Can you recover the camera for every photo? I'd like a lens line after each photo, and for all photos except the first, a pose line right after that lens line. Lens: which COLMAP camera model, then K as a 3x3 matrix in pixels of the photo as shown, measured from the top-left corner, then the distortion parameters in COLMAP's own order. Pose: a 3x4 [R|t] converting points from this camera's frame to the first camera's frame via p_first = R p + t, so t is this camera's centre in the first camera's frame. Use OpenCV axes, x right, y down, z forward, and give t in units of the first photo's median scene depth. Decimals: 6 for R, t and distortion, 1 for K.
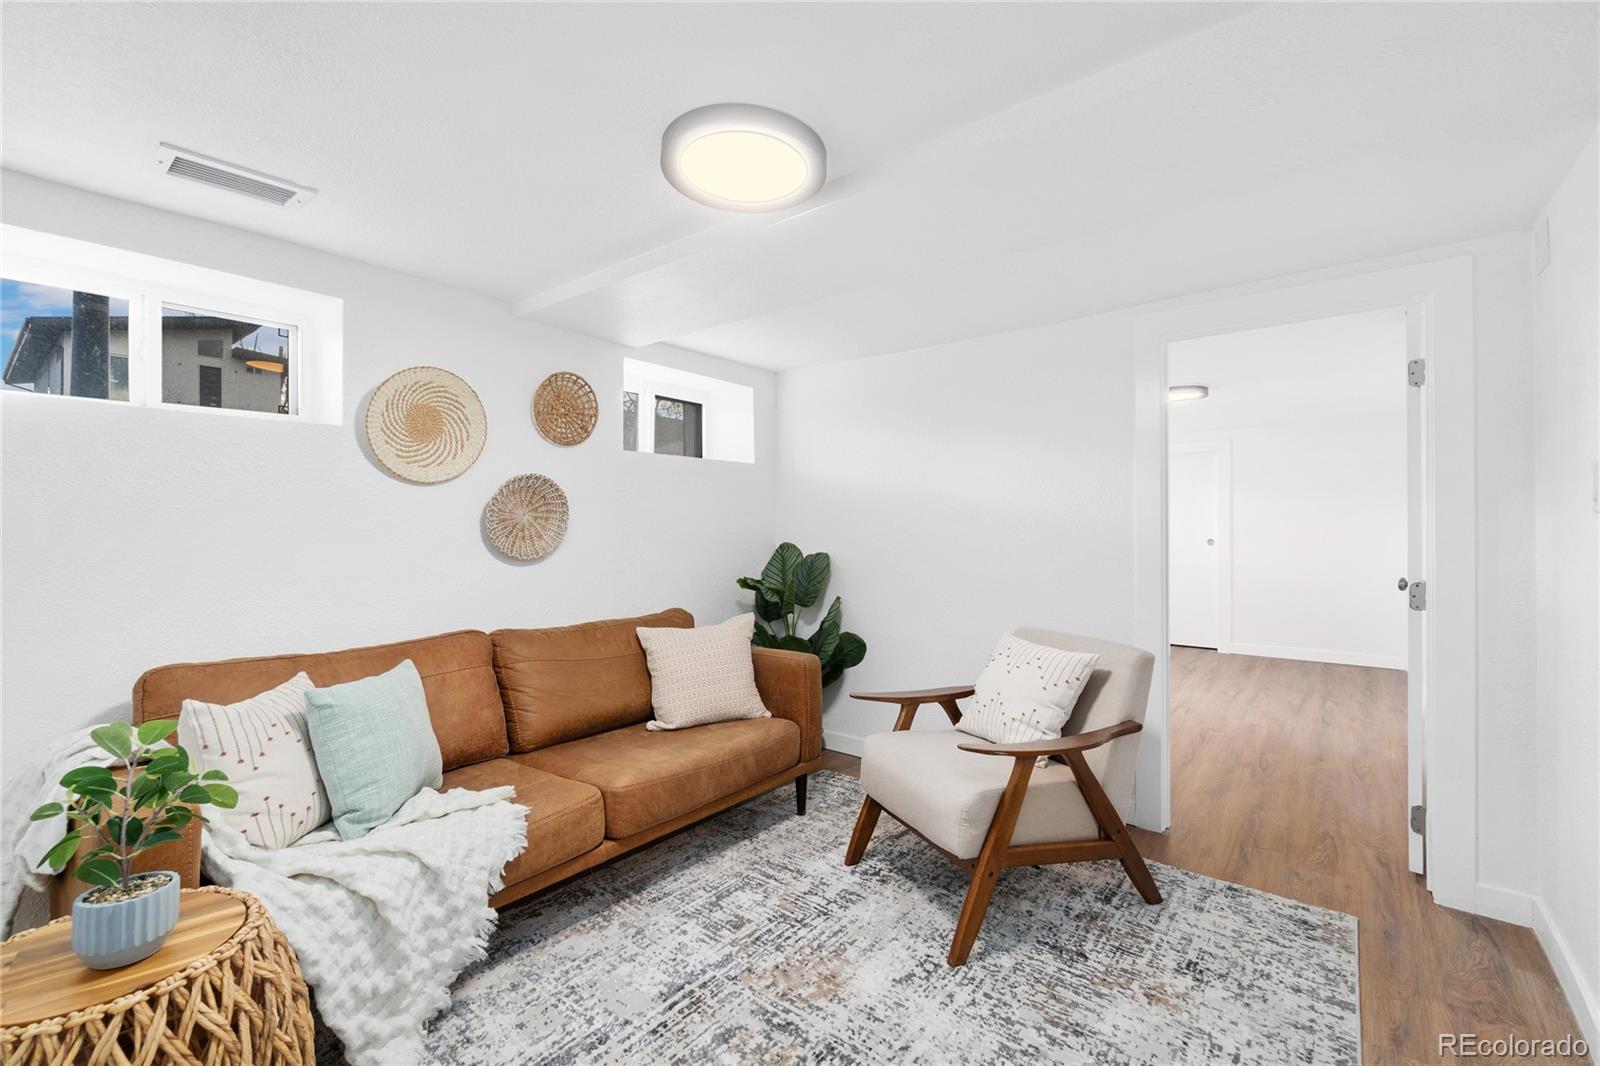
lens RADIAL K [[690.2, 0, 792.7], [0, 690.2, 530.3], [0, 0, 1]] dist [-0.000251, 0.000739]
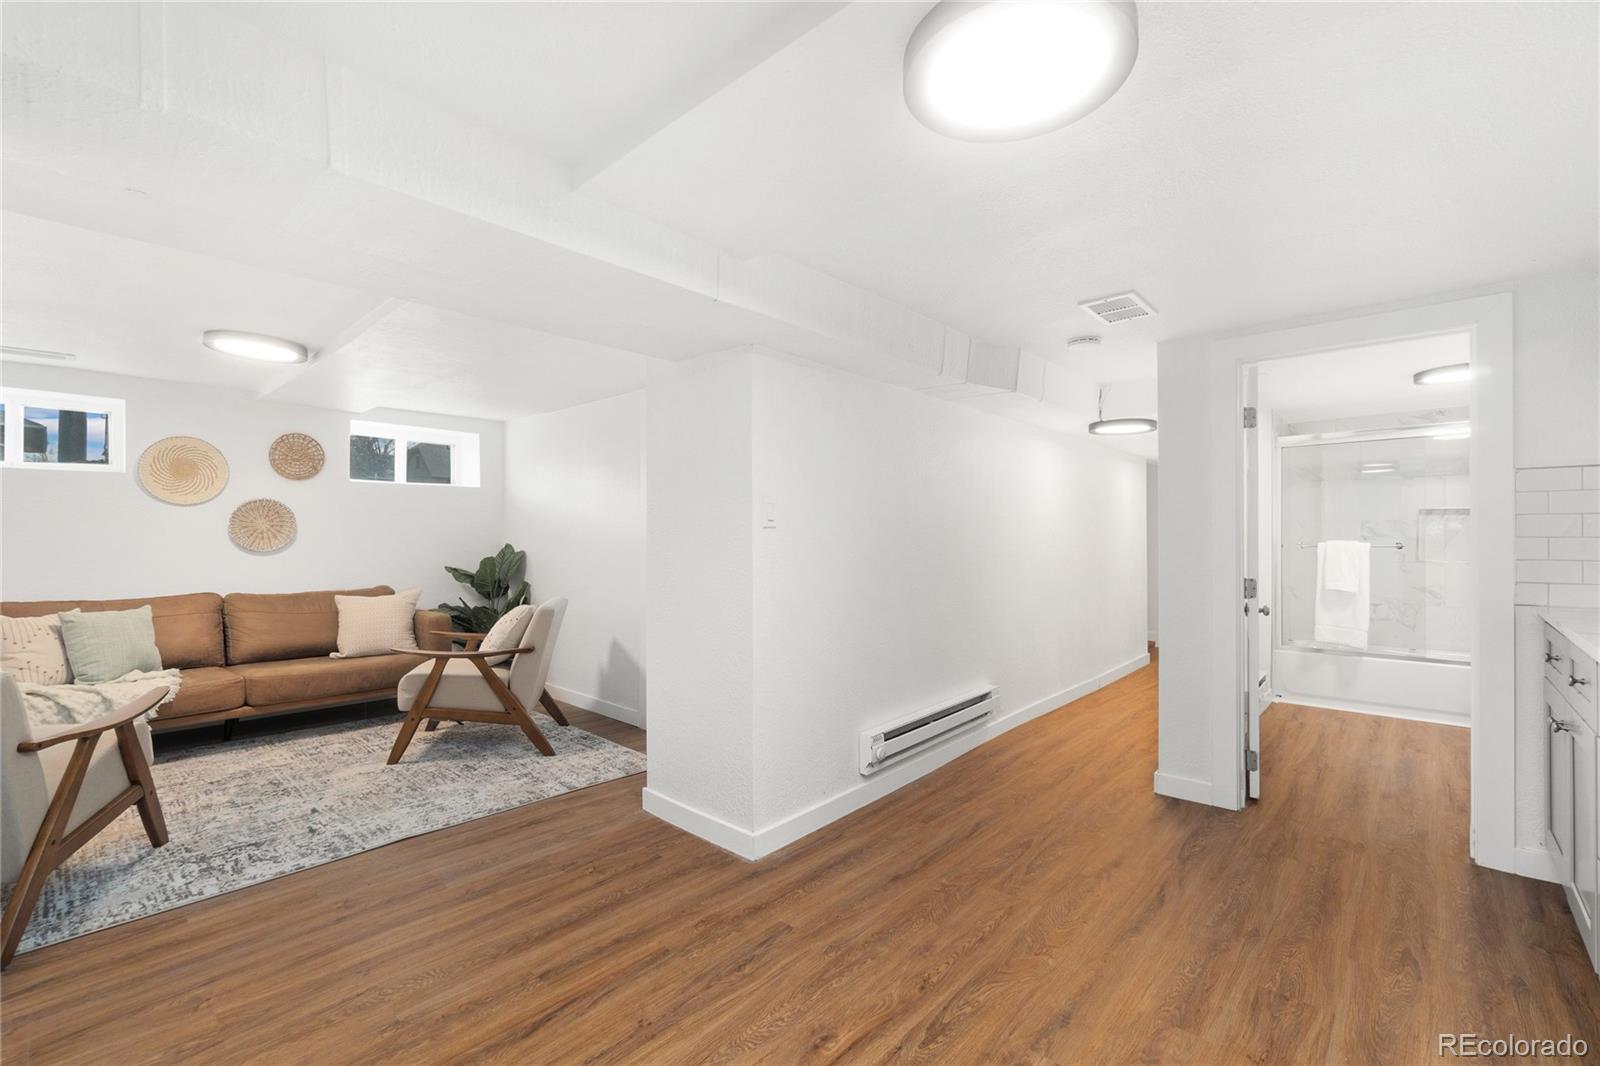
lens RADIAL K [[683.0, 0, 782.3], [0, 683.0, 539.1], [0, 0, 1]] dist [-0.000065, 0.000372]
pose [[0.998194, 0.007975, -0.059544, 1.205164], [-0.007636, 0.999953, 0.005915, -0.006743], [0.059588, -0.005450, 0.998208, -0.677565]]
